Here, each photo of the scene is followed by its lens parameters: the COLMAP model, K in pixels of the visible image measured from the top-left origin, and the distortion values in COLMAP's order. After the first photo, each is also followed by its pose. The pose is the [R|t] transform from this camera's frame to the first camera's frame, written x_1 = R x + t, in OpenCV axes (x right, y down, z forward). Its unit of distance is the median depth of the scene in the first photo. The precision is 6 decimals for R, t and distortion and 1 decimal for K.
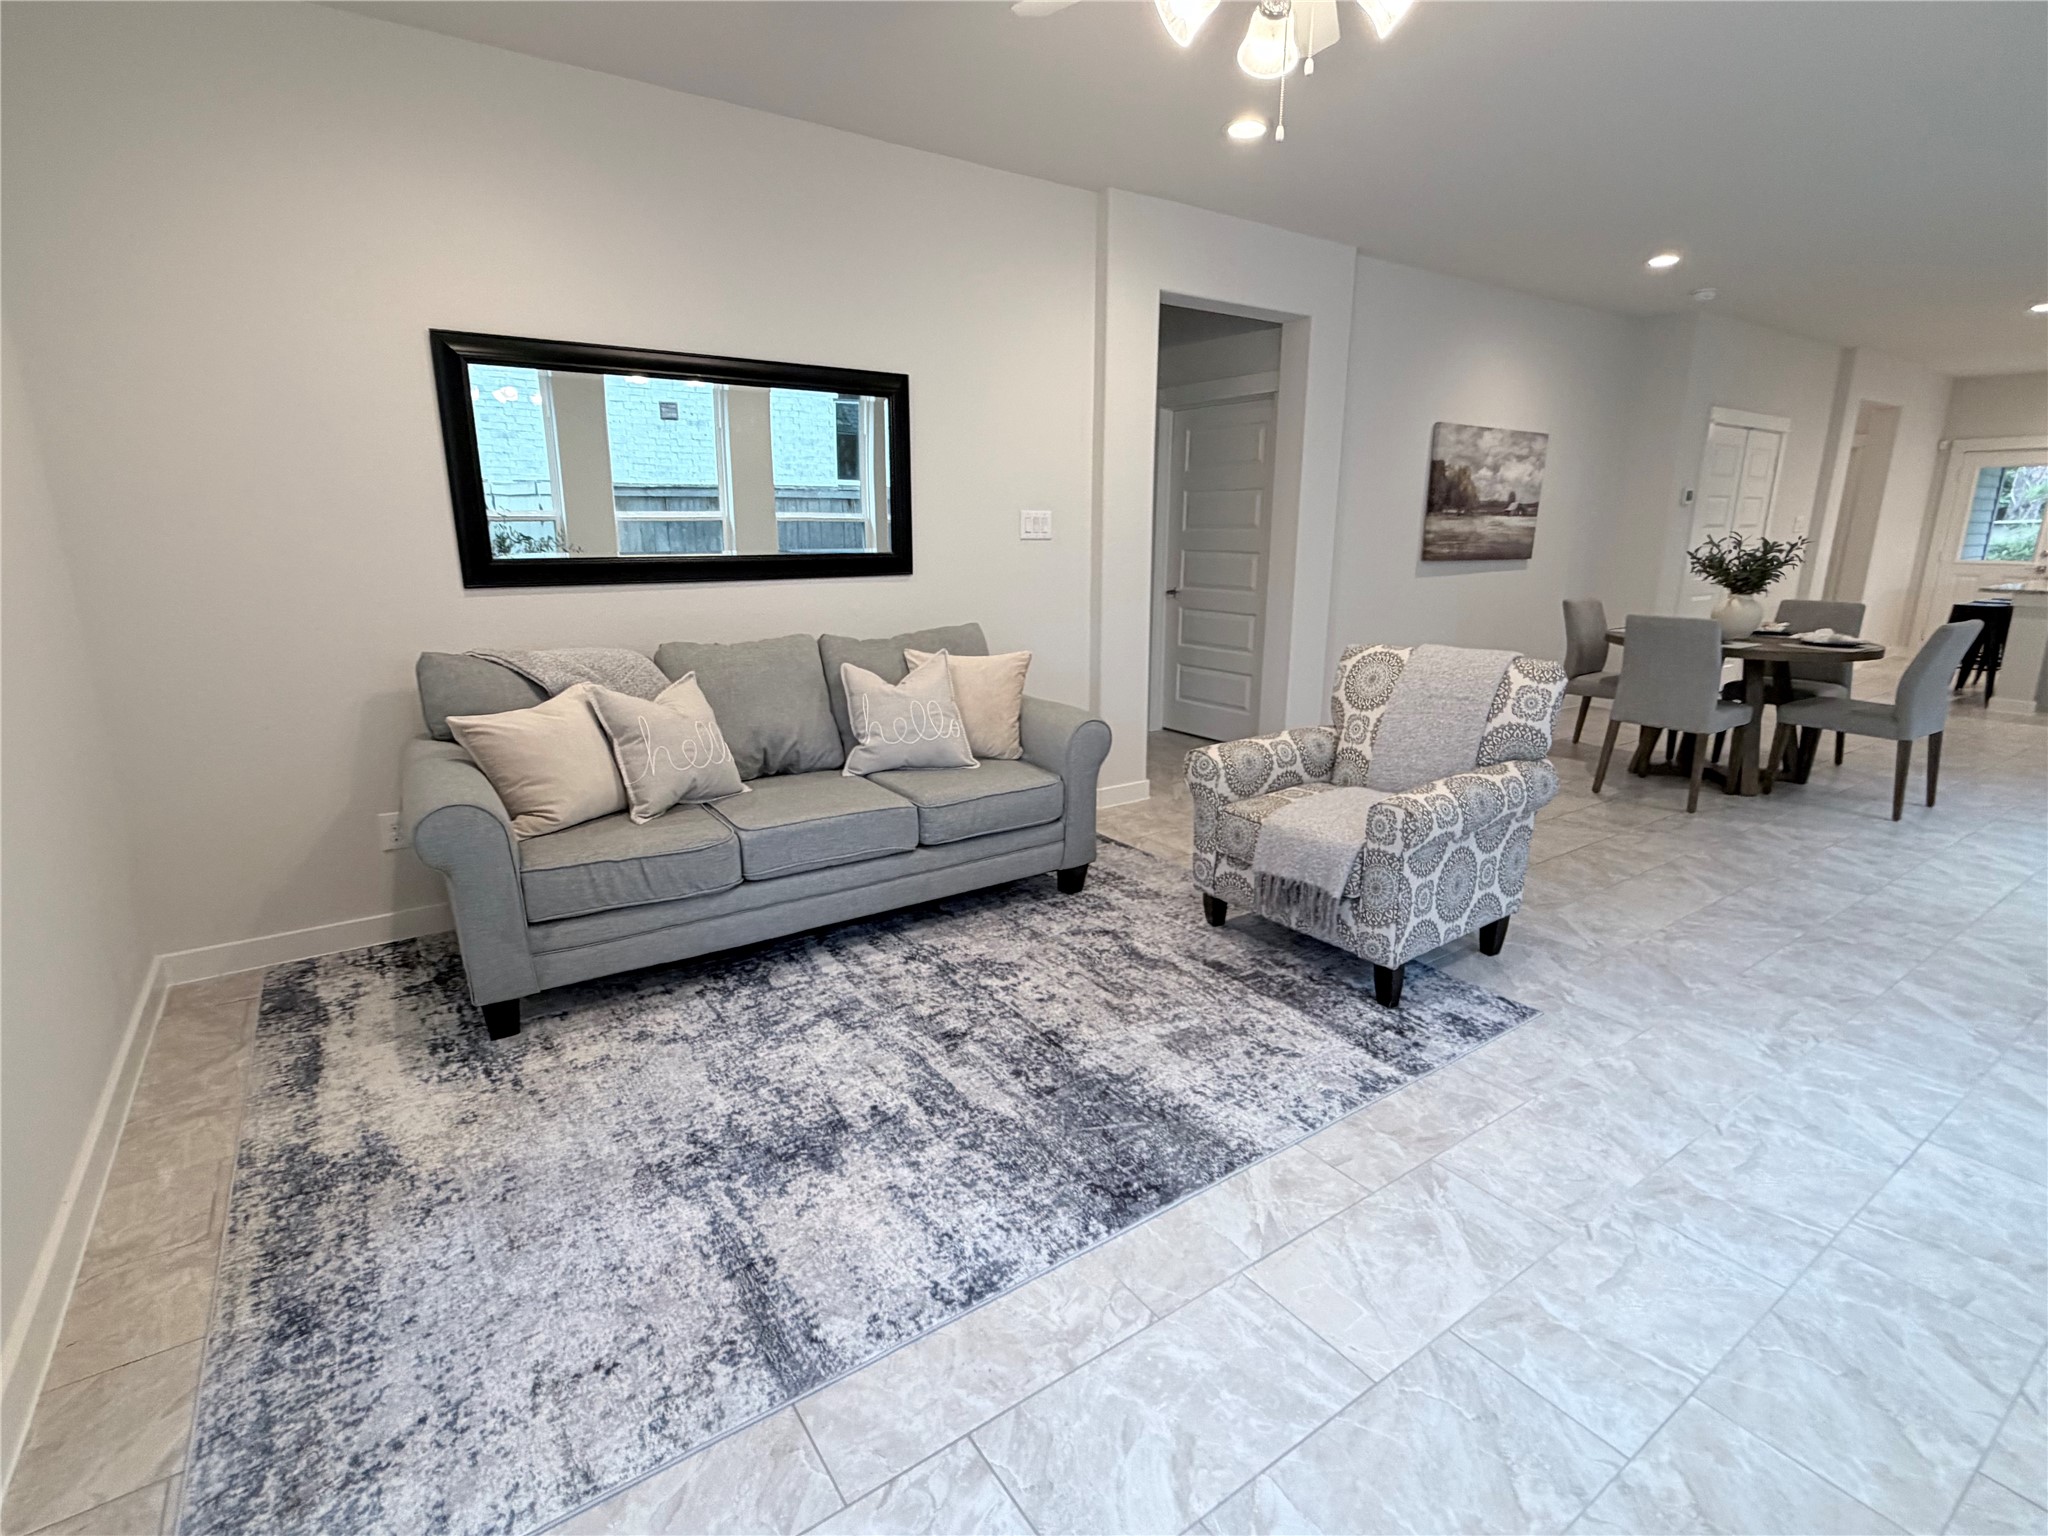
lens RADIAL K [[978.4, 0, 1024.0], [0, 978.4, 768.0], [0, 0, 1]] dist [0.000527, -0.000220]
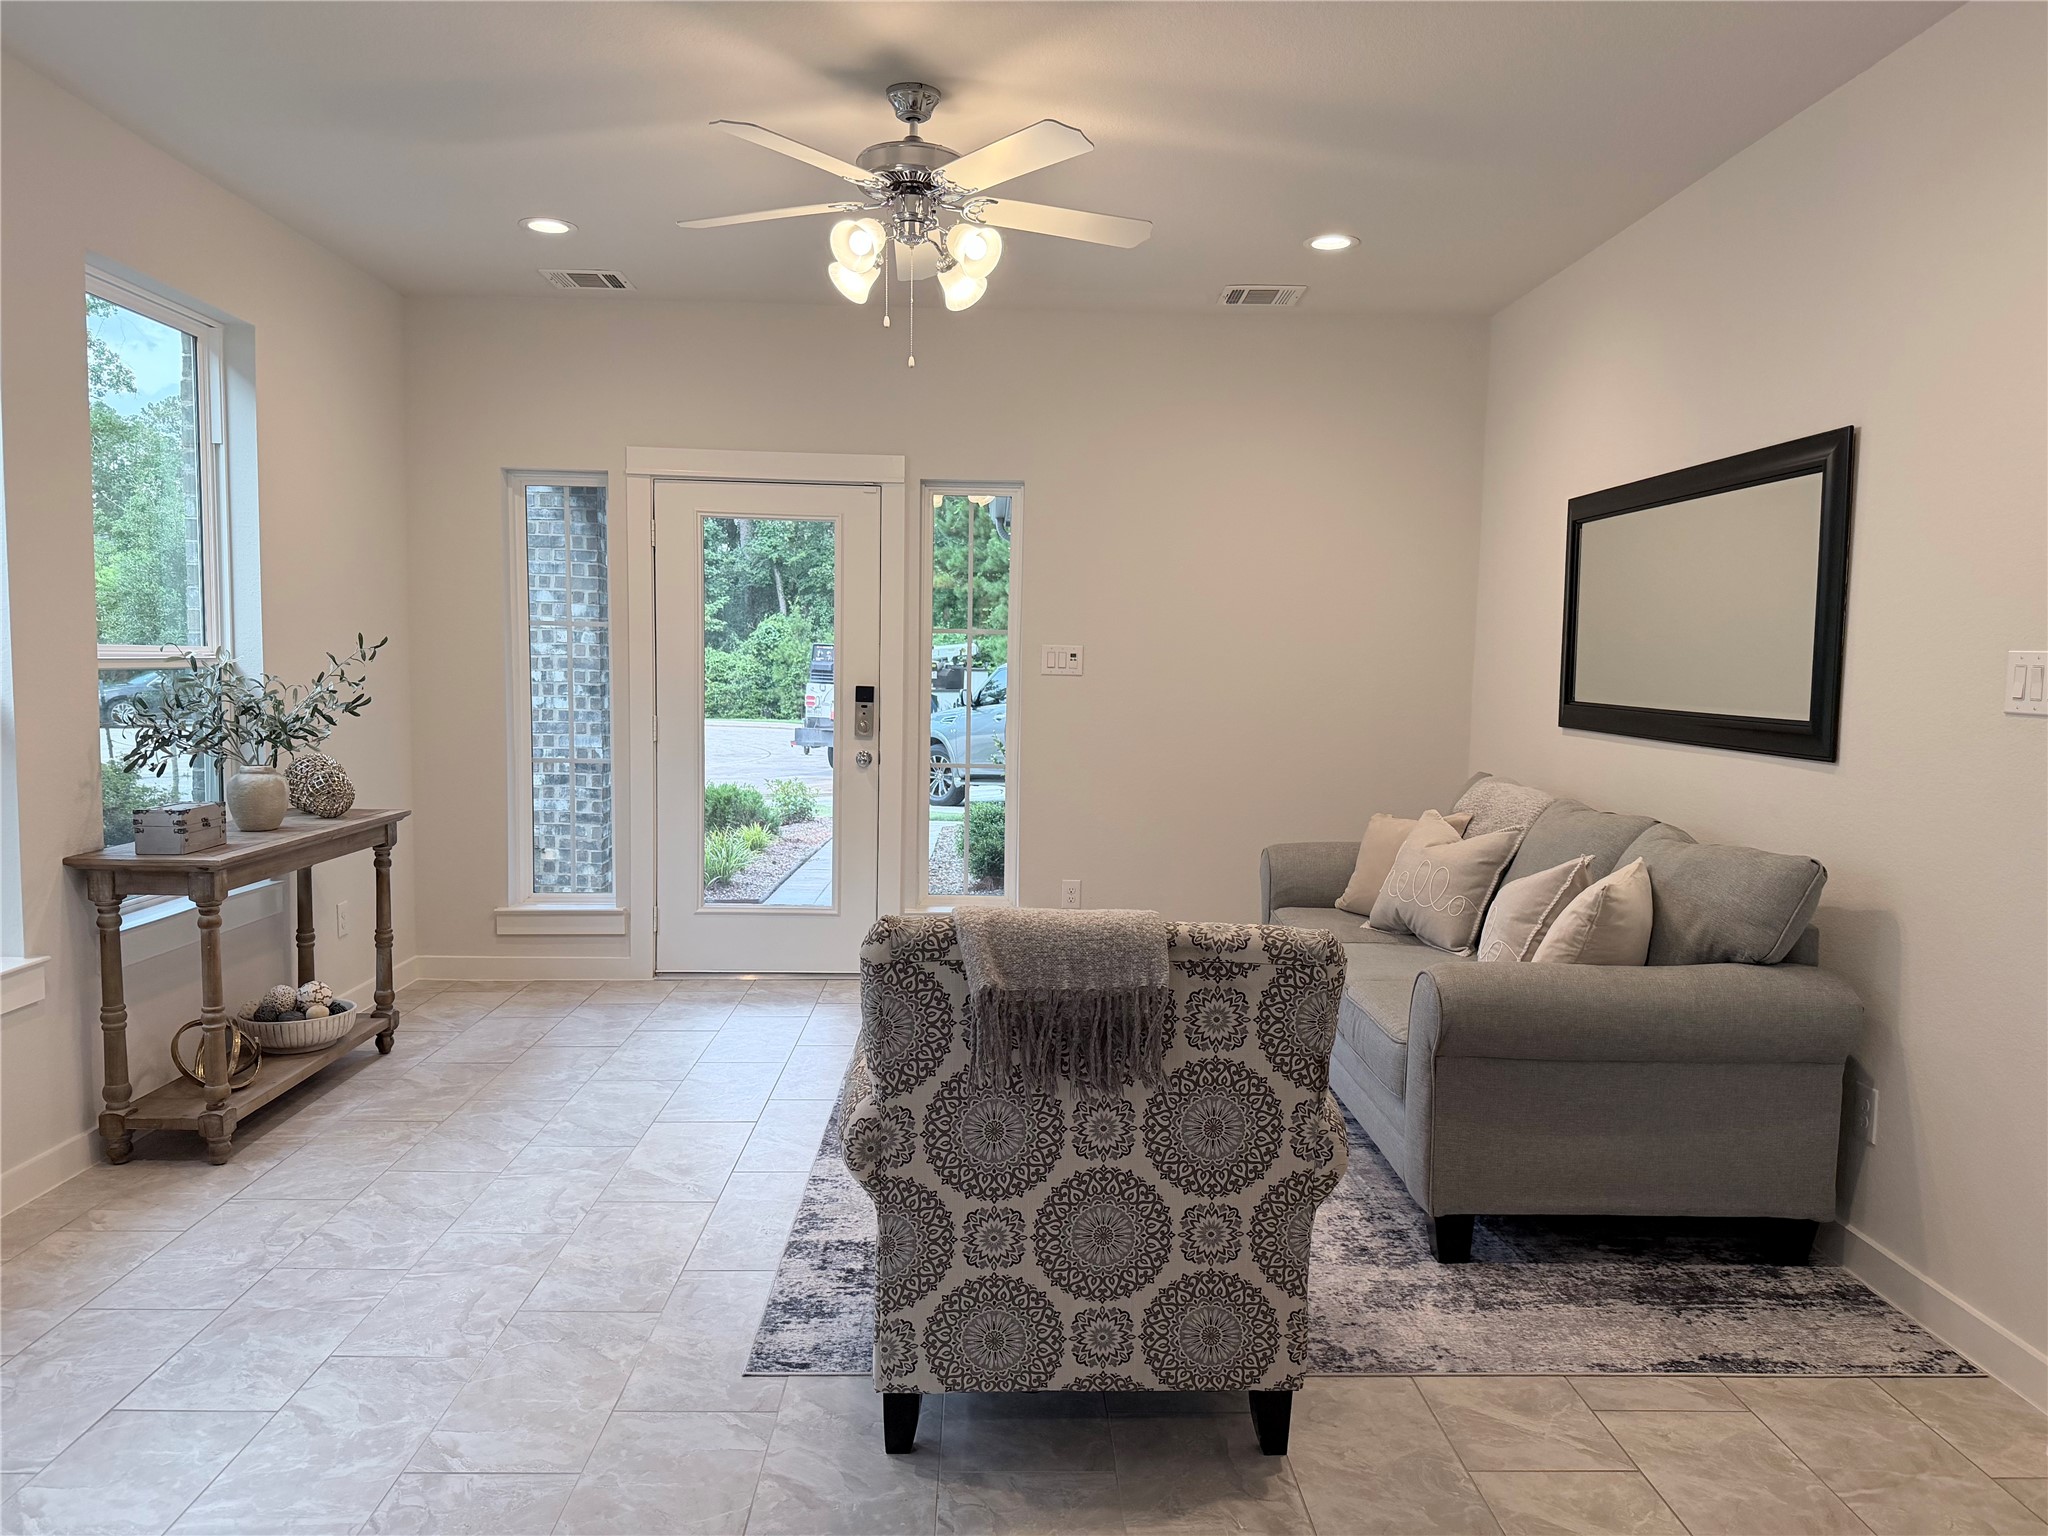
lens RADIAL K [[1438.5, 0, 1029.1], [0, 1438.5, 768.7], [0, 0, 1]] dist [0.070087, -0.116284]
pose [[-0.546598, 0.056991, -0.835454, 1.231233], [-0.219691, 0.952976, 0.208741, -0.392086], [0.808064, 0.297639, -0.508374, 1.544070]]
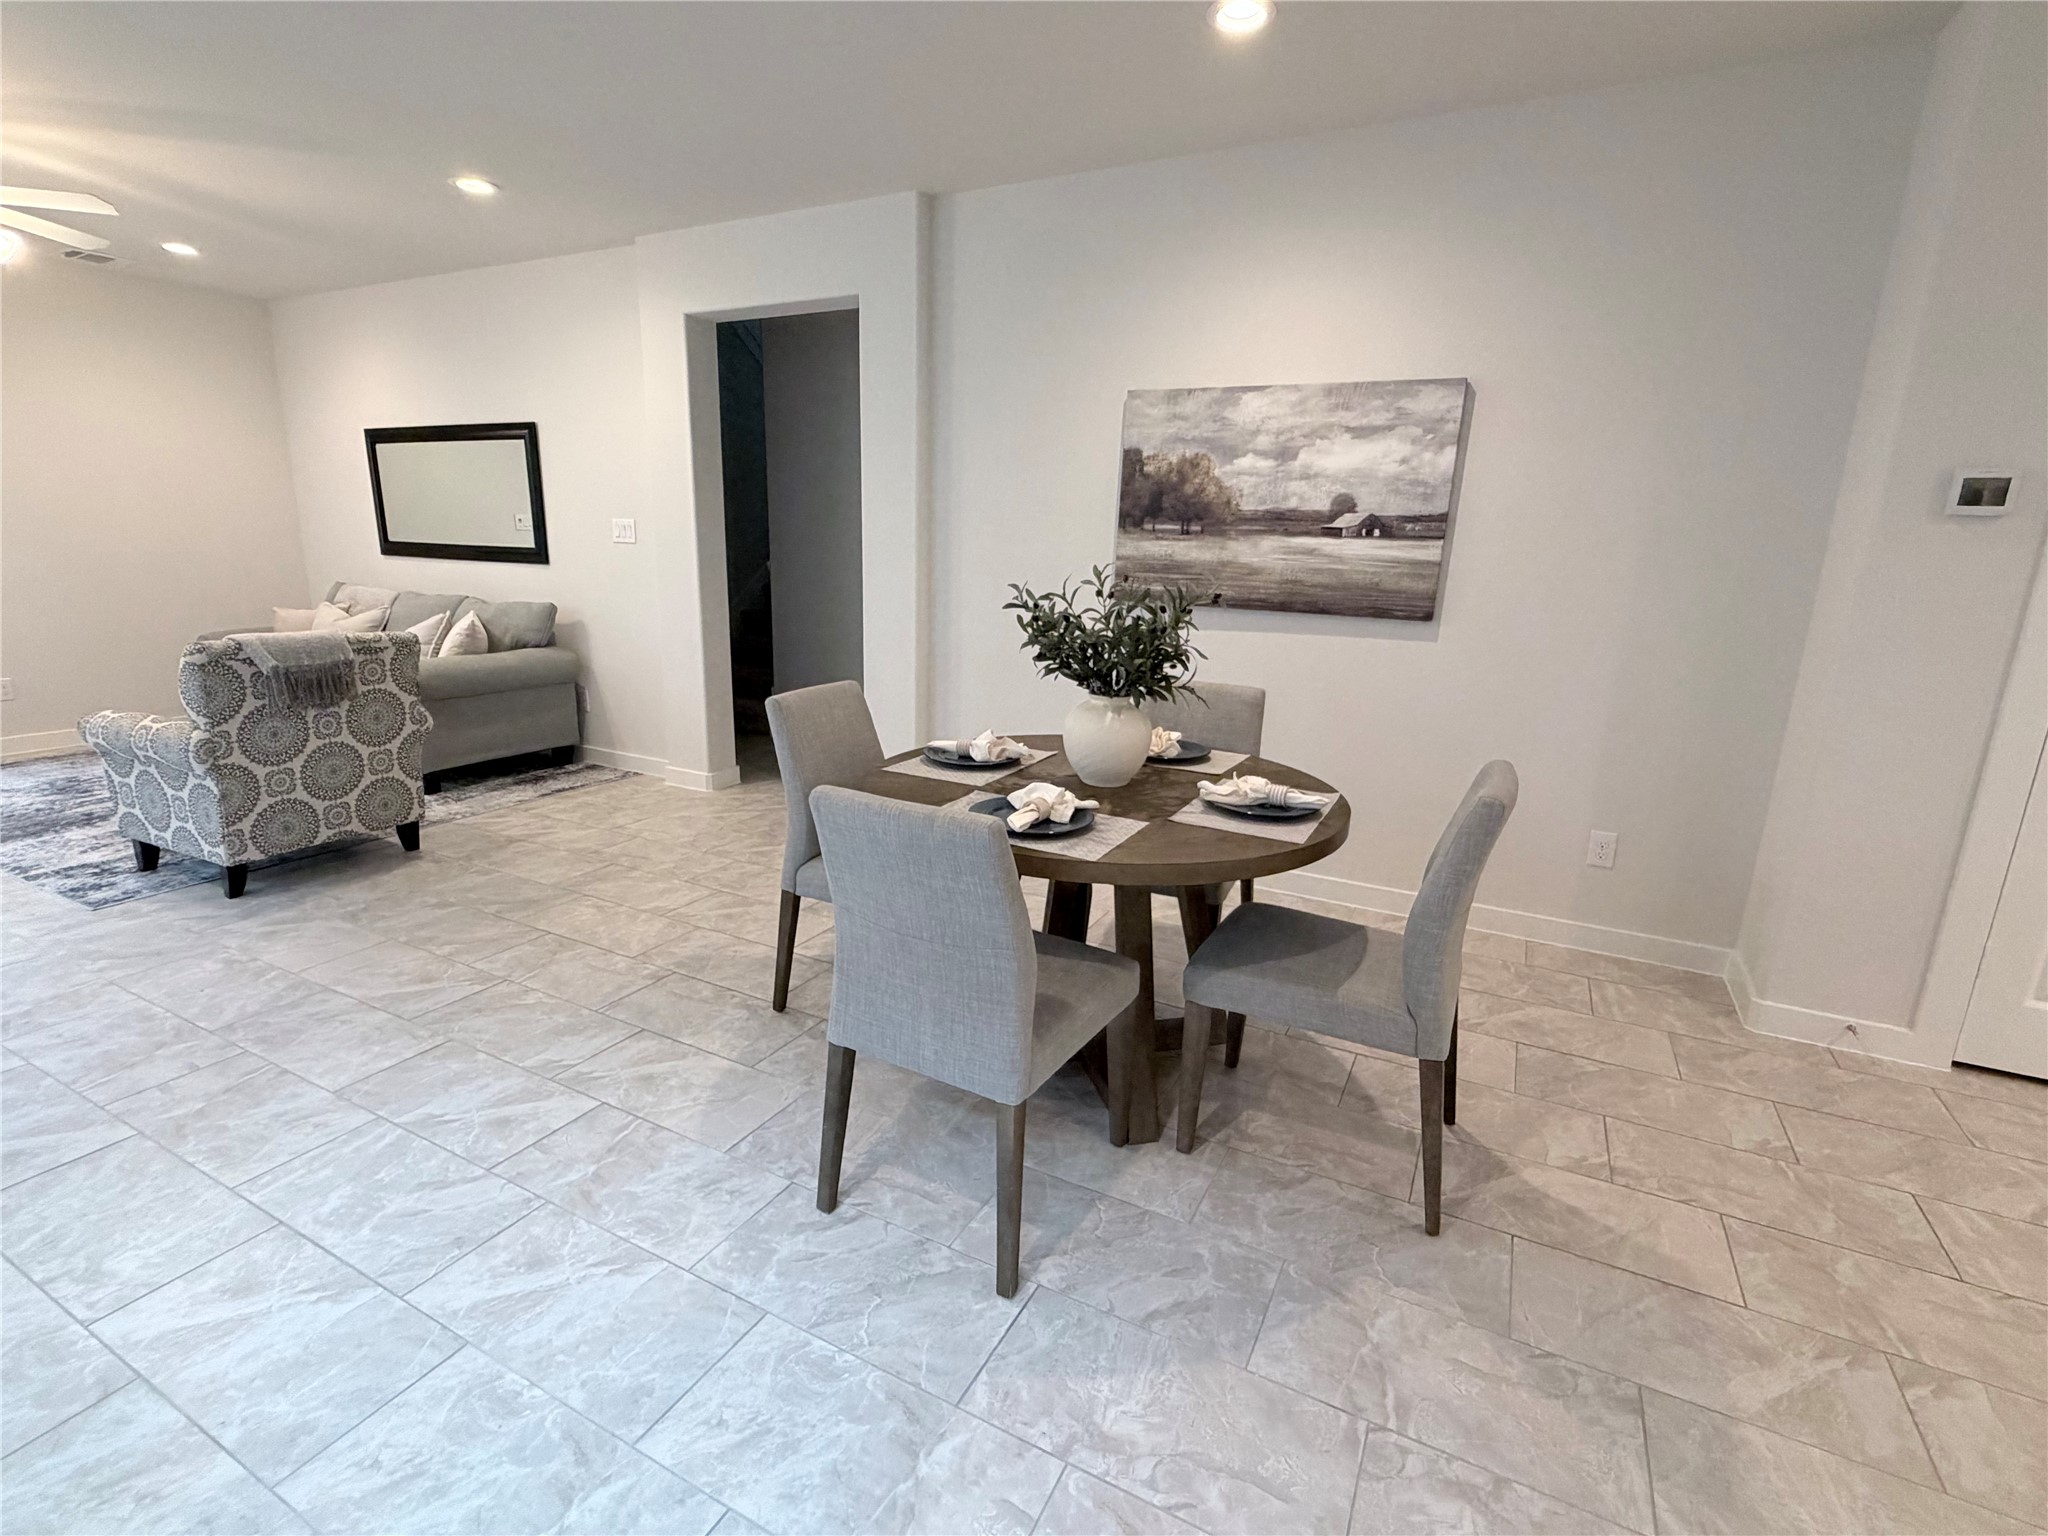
lens RADIAL K [[951.8, 0, 1022.3], [0, 951.8, 771.1], [0, 0, 1]] dist [0.001682, -0.000695]
pose [[0.466070, 0.220910, -0.856725, 2.082744], [-0.241633, 0.963296, 0.116938, -0.345998], [0.851113, 0.152512, 0.502342, 1.376519]]
